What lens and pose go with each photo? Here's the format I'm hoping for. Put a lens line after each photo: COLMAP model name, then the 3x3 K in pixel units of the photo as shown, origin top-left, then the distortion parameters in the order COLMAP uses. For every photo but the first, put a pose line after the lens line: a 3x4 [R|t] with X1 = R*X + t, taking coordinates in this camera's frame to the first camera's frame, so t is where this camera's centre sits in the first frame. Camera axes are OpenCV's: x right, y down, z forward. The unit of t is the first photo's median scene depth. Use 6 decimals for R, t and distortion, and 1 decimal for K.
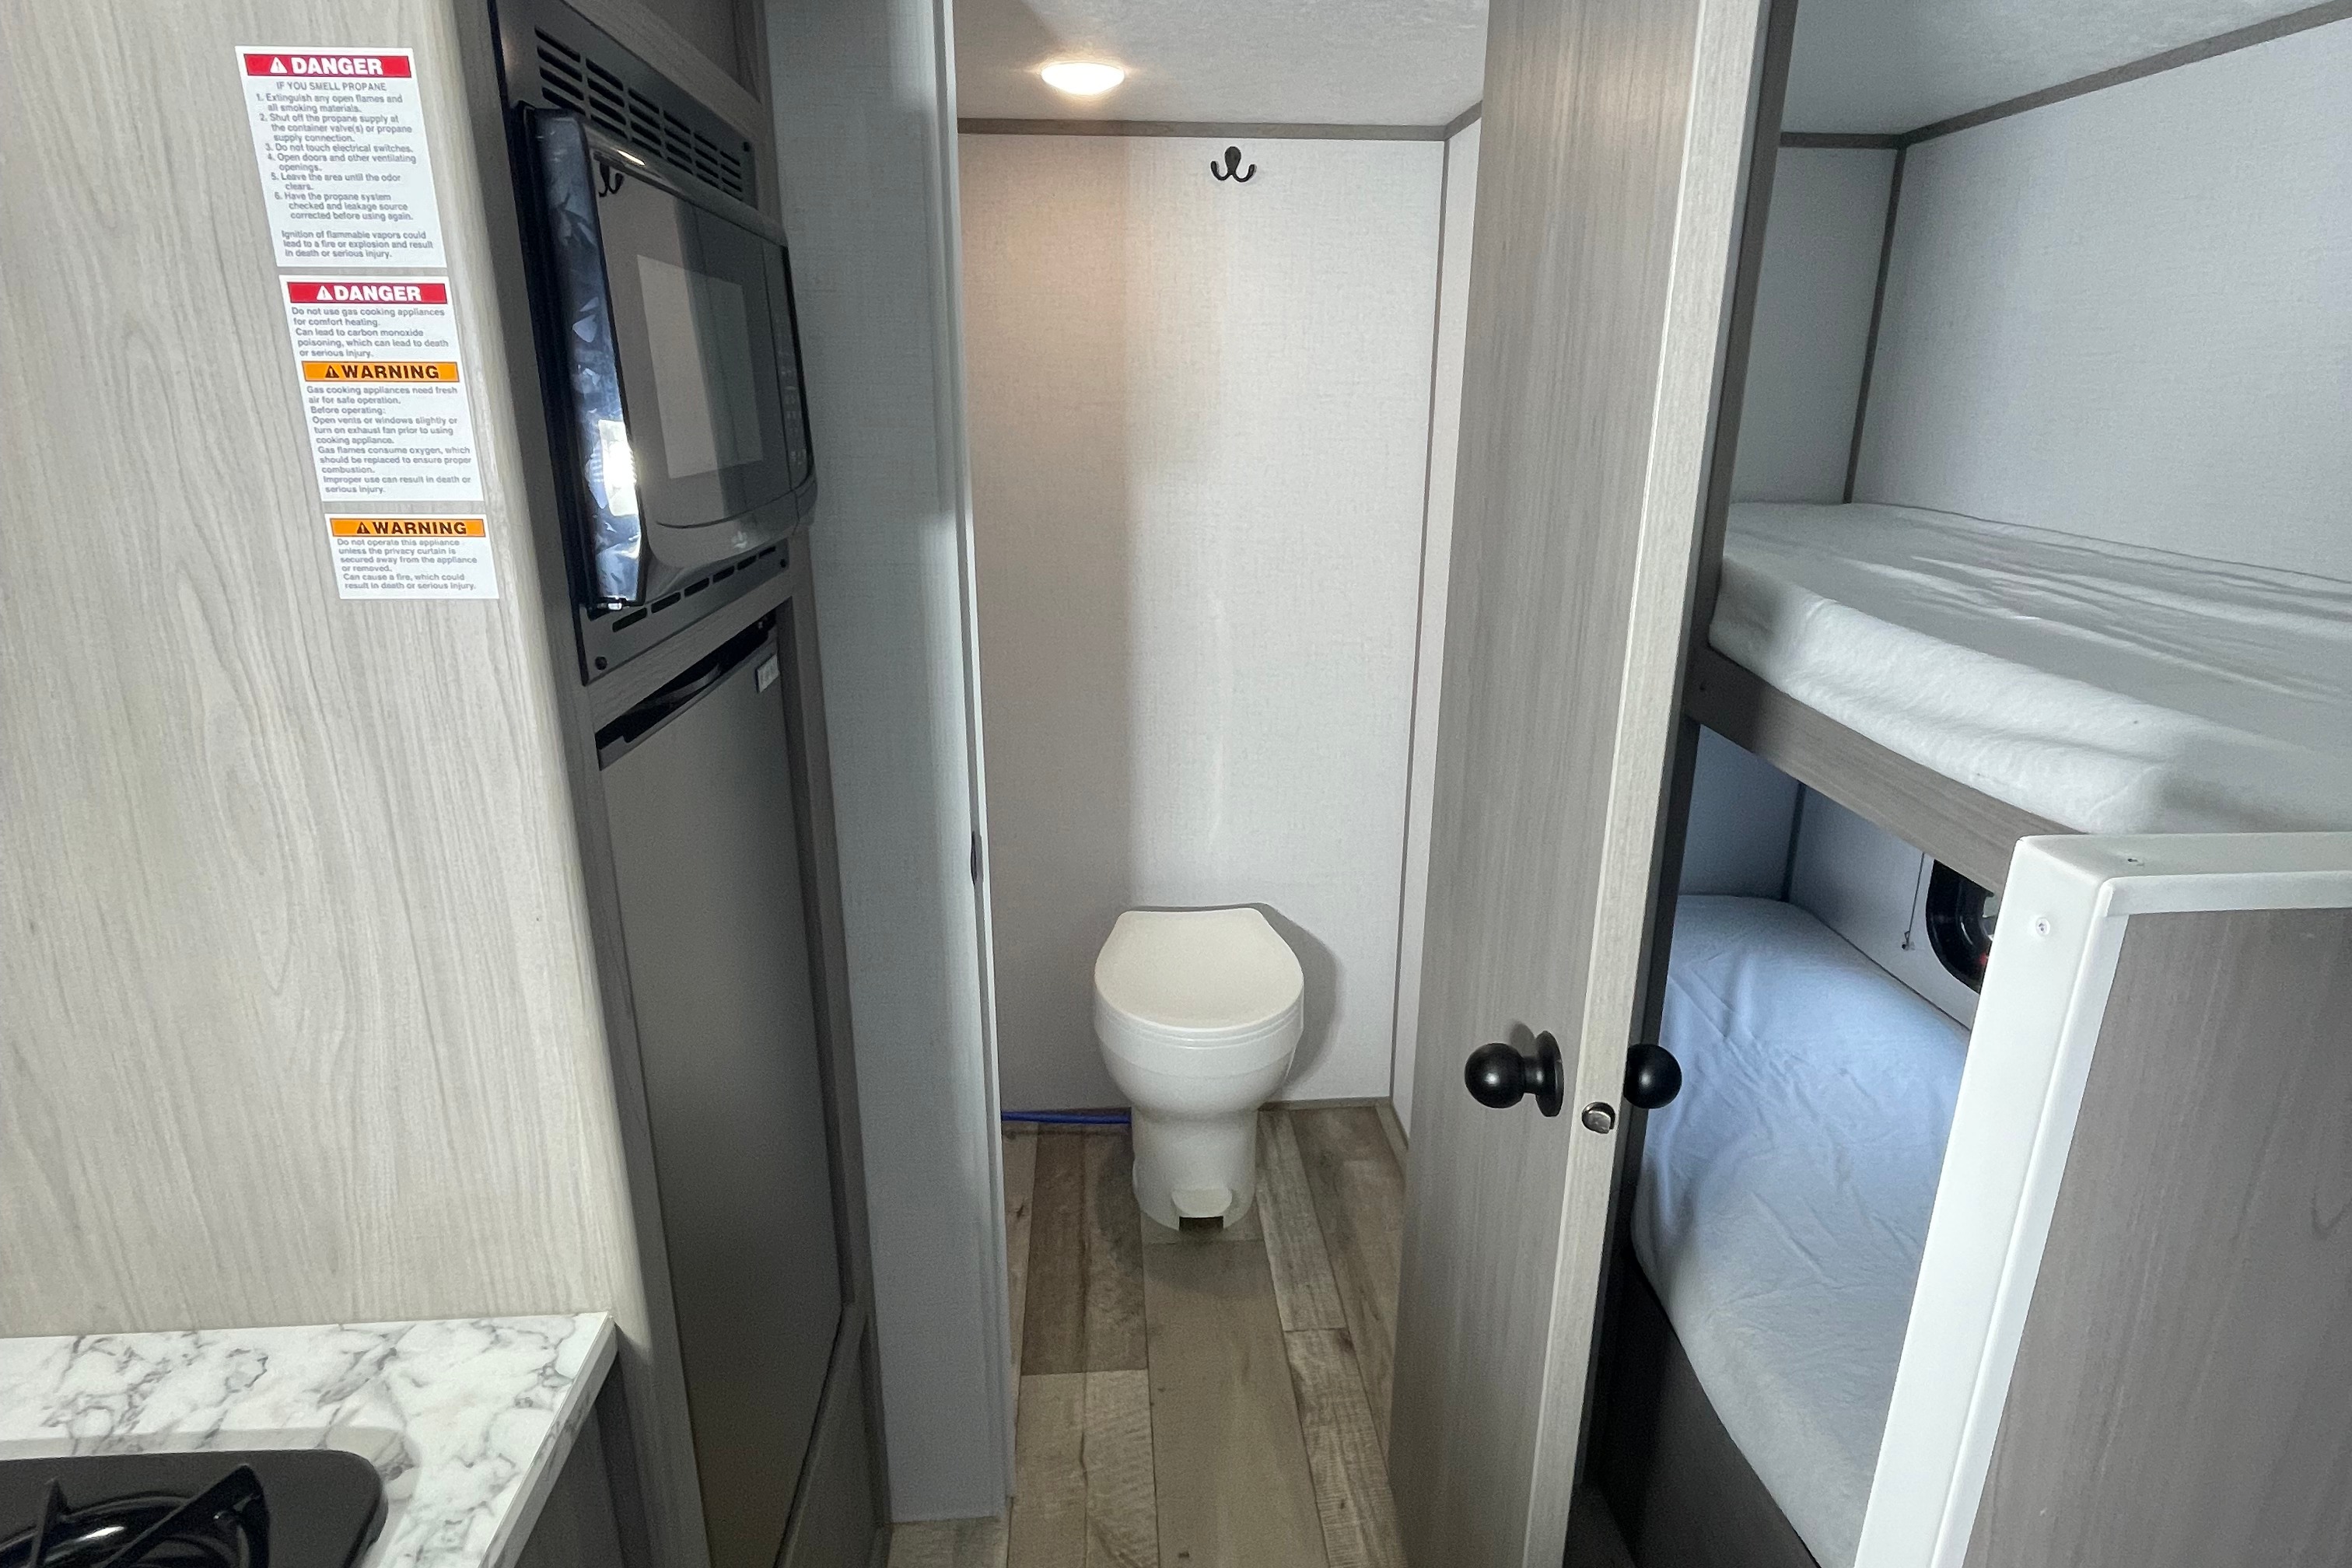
lens RADIAL K [[1268.8, 0, 1181.6], [0, 1268.8, 782.3], [0, 0, 1]] dist [-0.003551, 0.001074]
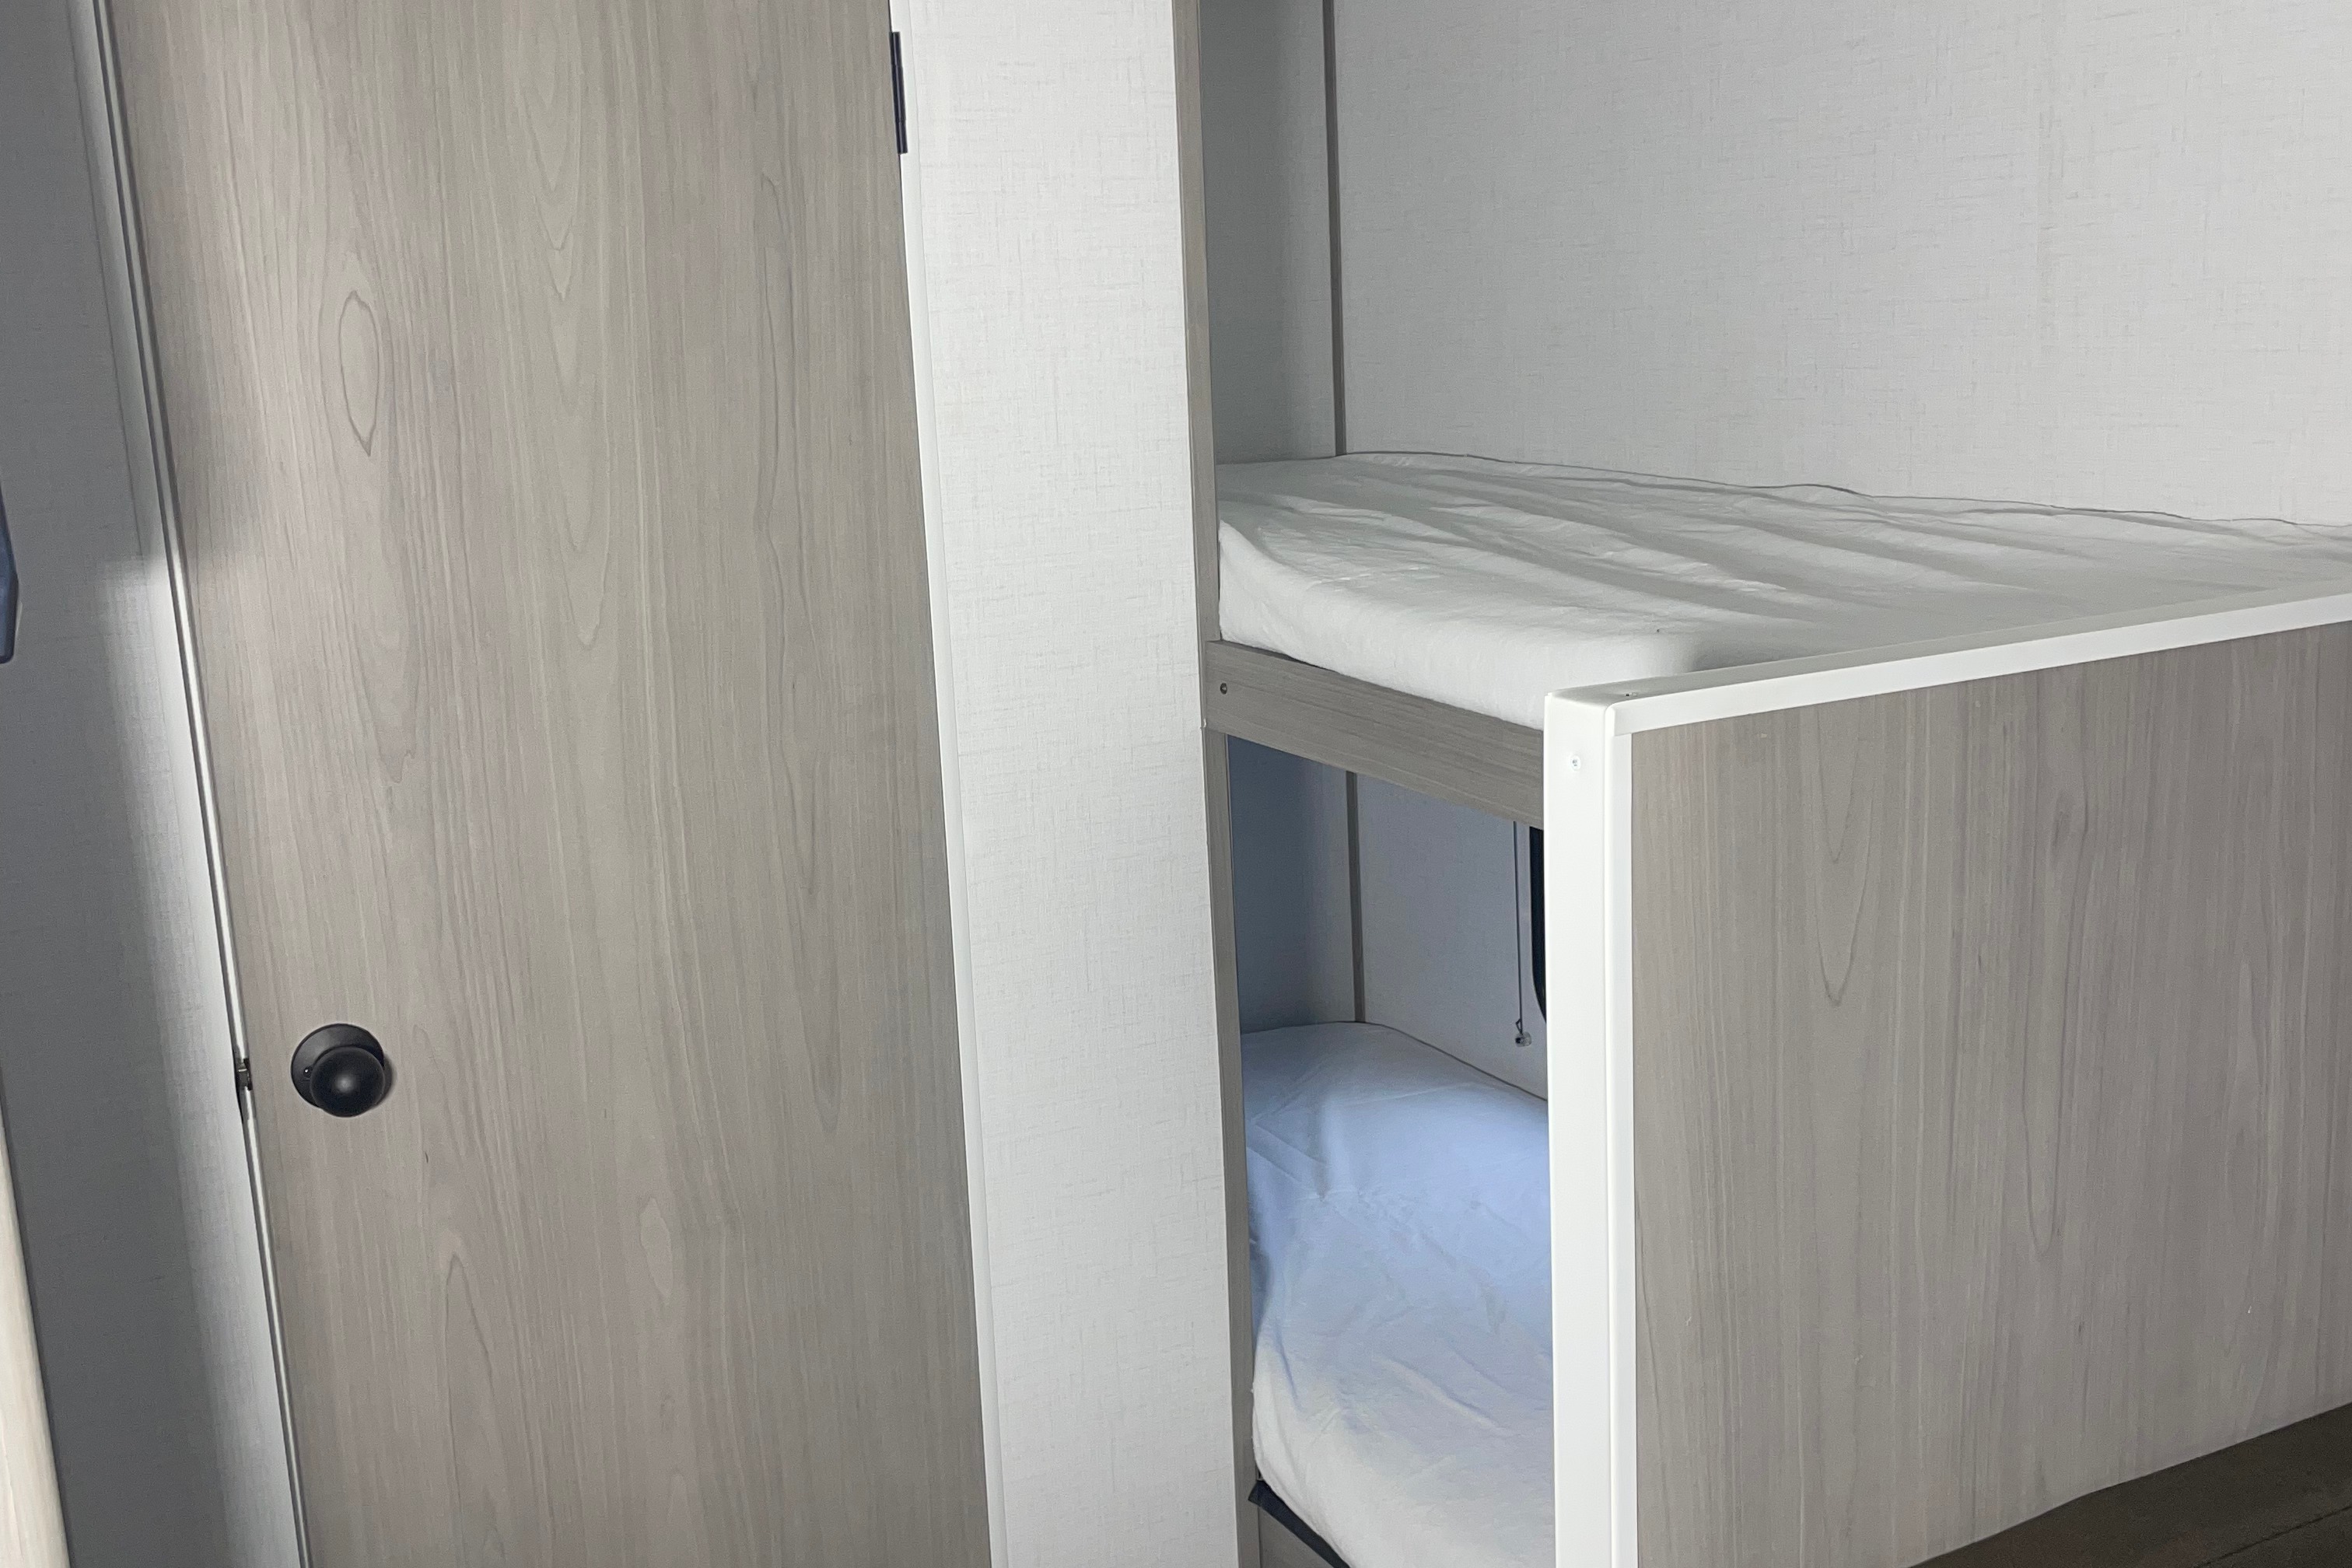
lens RADIAL K [[2379.9, 0, 1169.8], [0, 2379.9, 790.7], [0, 0, 1]] dist [0.054290, 0.000000]
pose [[0.915112, -0.128319, 0.382235, -0.329023], [0.169170, 0.982721, -0.075103, 0.160072], [-0.365993, 0.133390, 0.921008, -0.575282]]
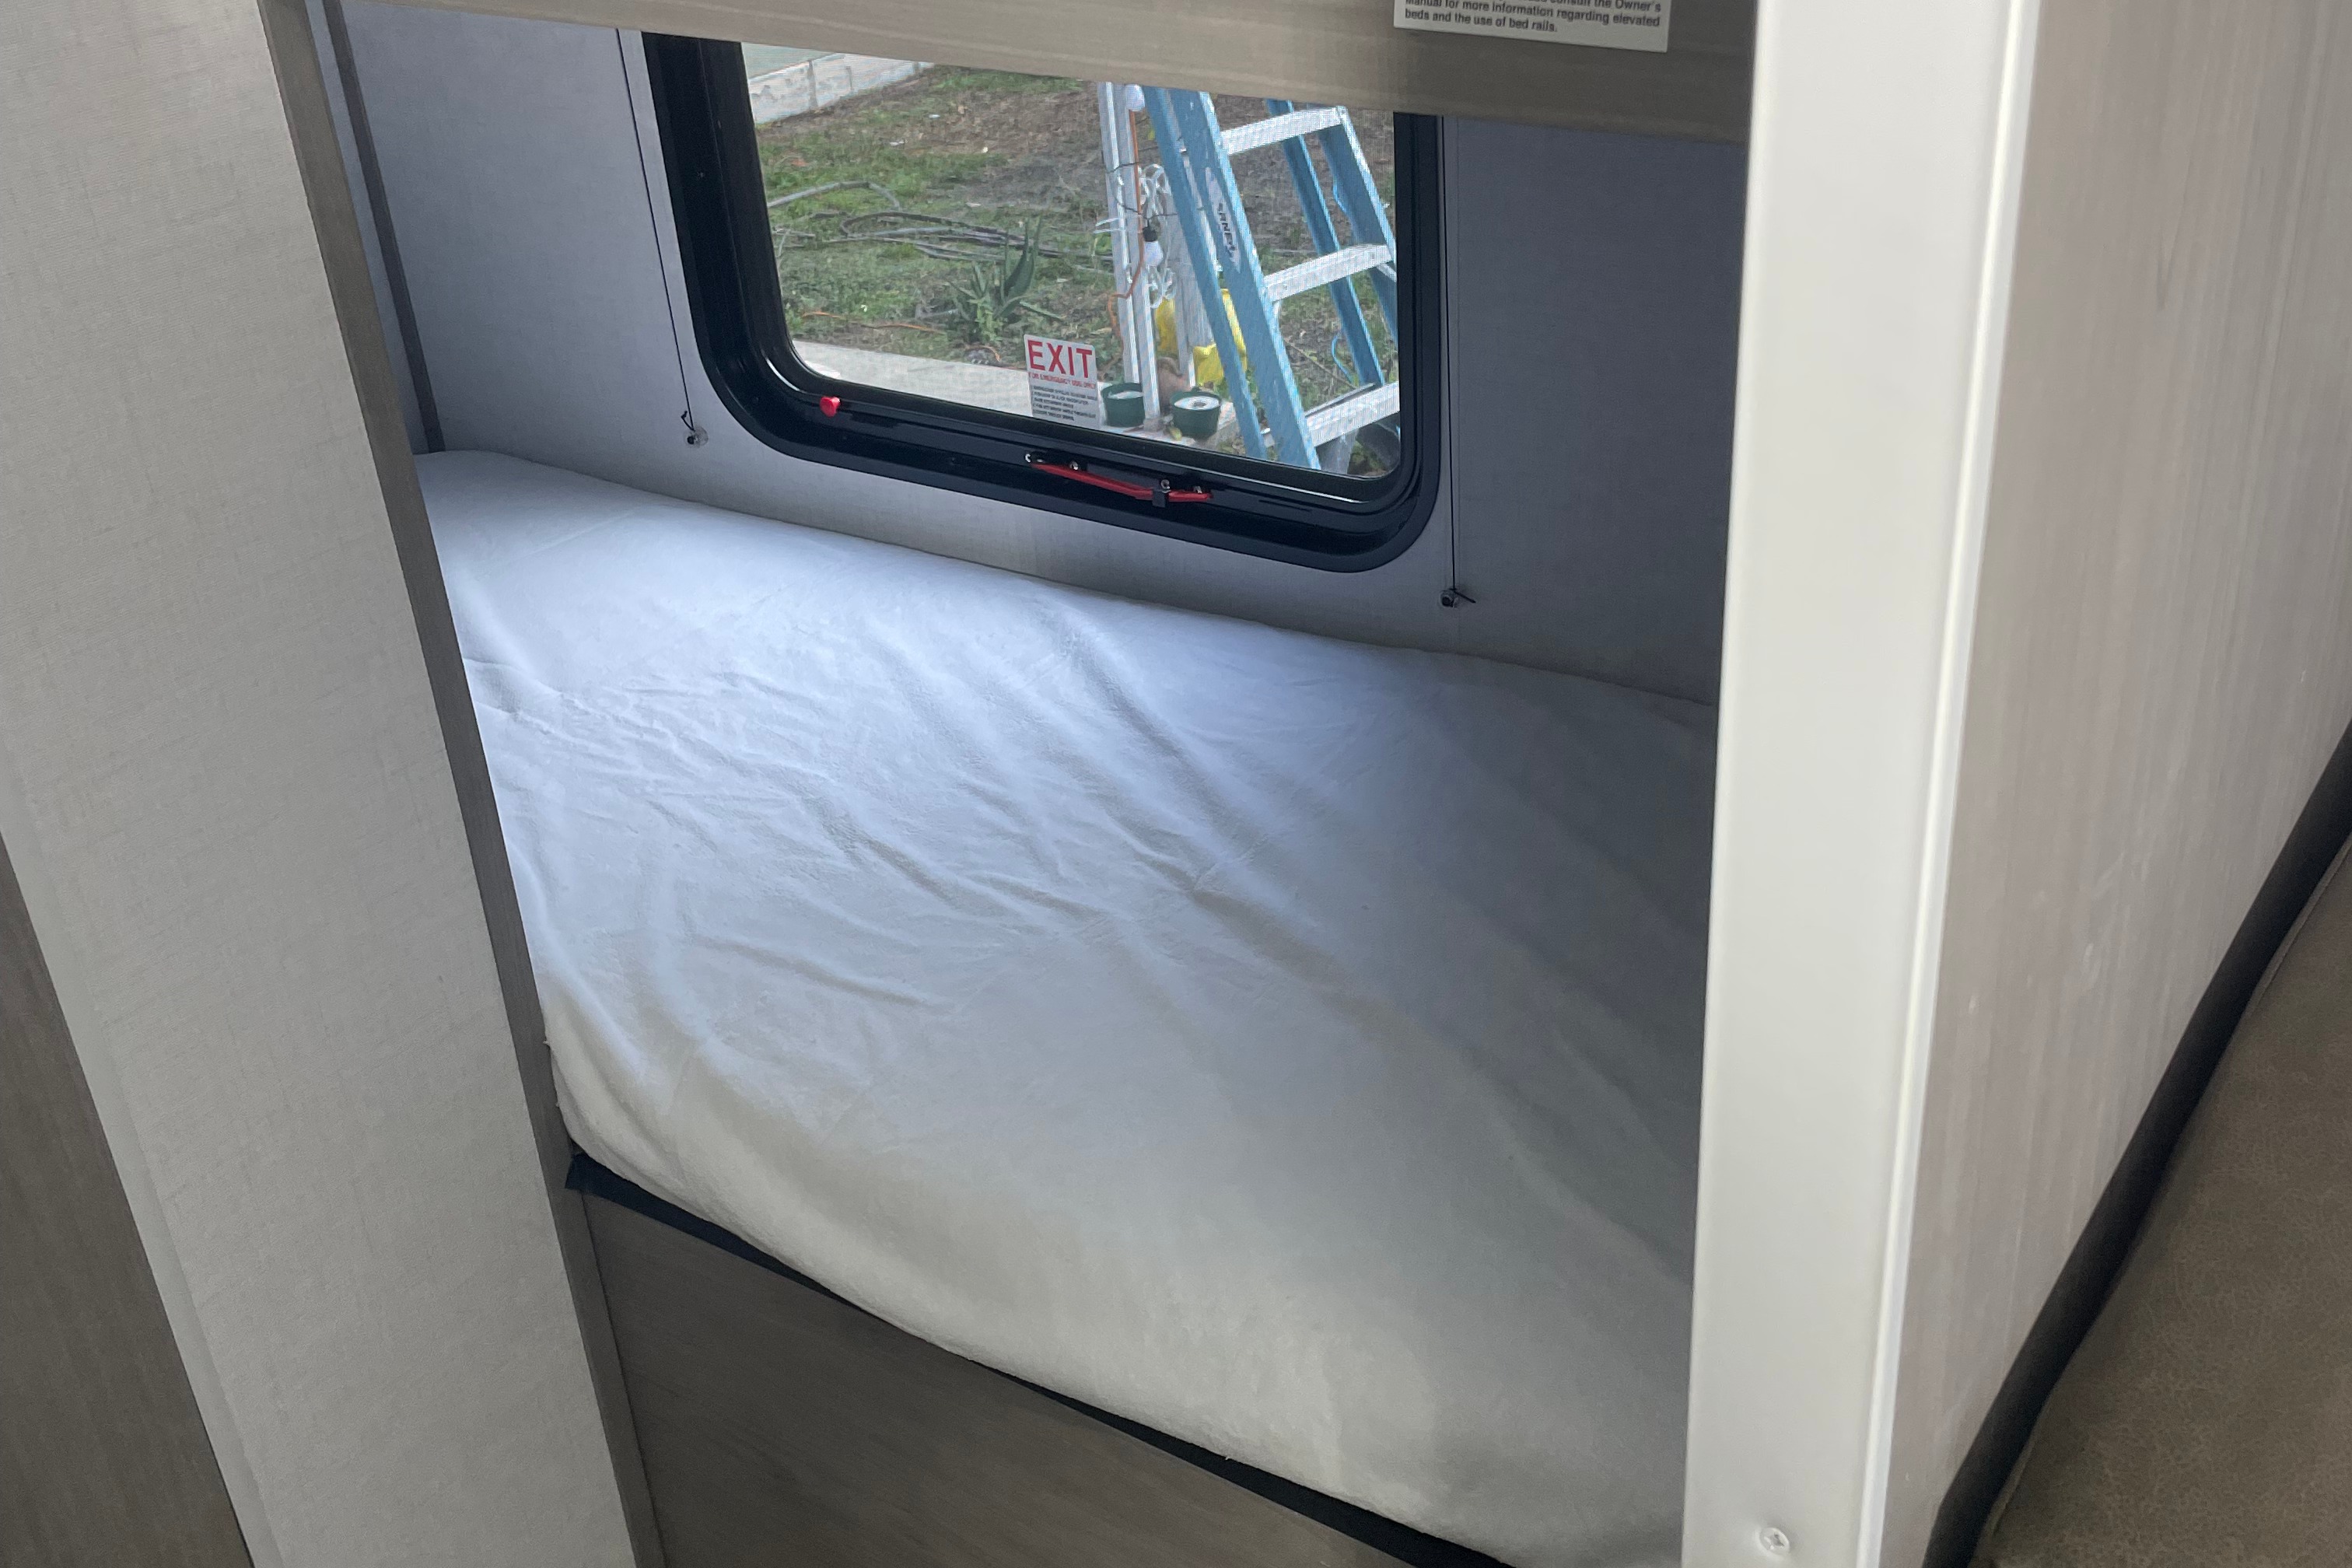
lens RADIAL K [[2379.9, 0, 1166.3], [0, 2379.9, 762.3], [0, 0, 1]] dist [0.054290, 0.000000]
pose [[0.621445, -0.409459, 0.667944, -0.112558], [0.297251, 0.912039, 0.282535, 0.076233], [-0.724878, 0.022967, 0.688494, 0.432882]]
